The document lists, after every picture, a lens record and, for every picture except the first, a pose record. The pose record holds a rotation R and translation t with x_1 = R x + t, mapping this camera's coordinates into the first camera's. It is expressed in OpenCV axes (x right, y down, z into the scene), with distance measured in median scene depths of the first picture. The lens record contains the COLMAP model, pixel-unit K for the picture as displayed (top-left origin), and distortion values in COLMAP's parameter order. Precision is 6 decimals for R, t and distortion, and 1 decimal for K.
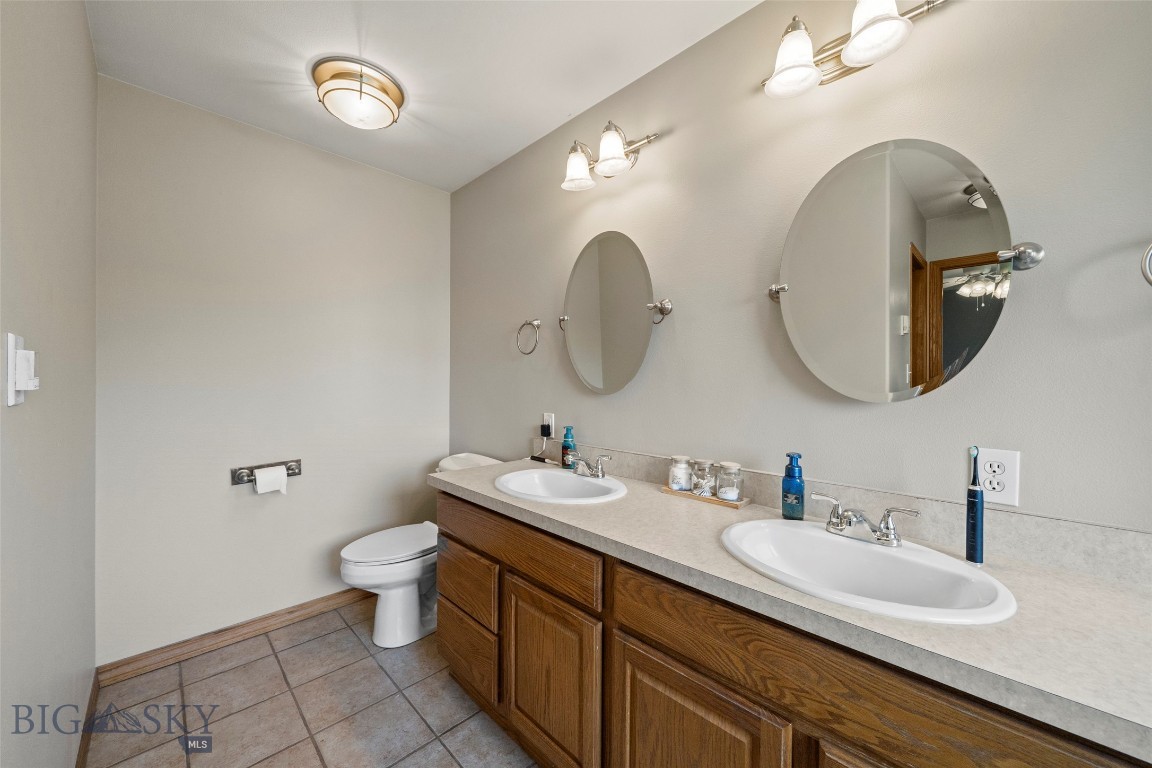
lens RADIAL K [[429.7, 0, 576.0], [0, 429.7, 384.0], [0, 0, 1]] dist [-0.000675, -0.000026]
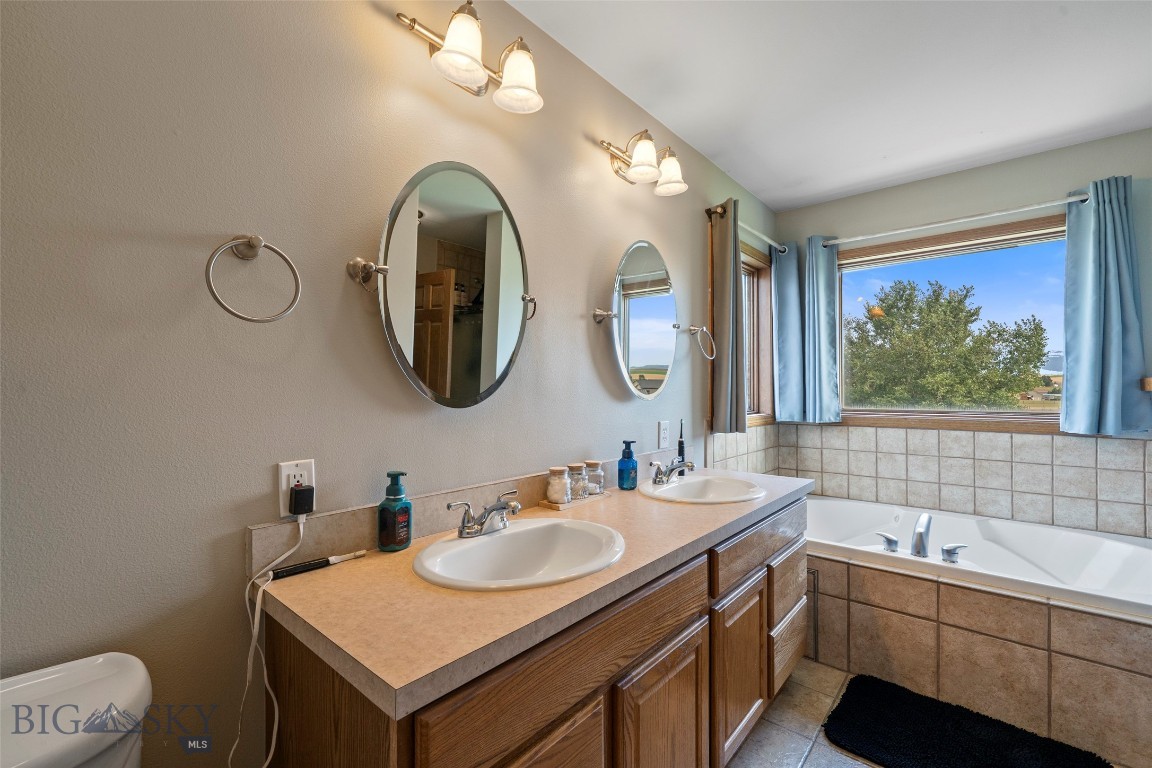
lens RADIAL K [[491.3, 0, 576.0], [0, 491.3, 384.0], [0, 0, 1]] dist [0.001777, 0.000071]
pose [[-0.094059, 0.001684, 0.995565, -0.902944], [0.001832, 0.999997, -0.001518, -0.013690], [-0.995565, 0.001682, -0.094061, 1.148897]]
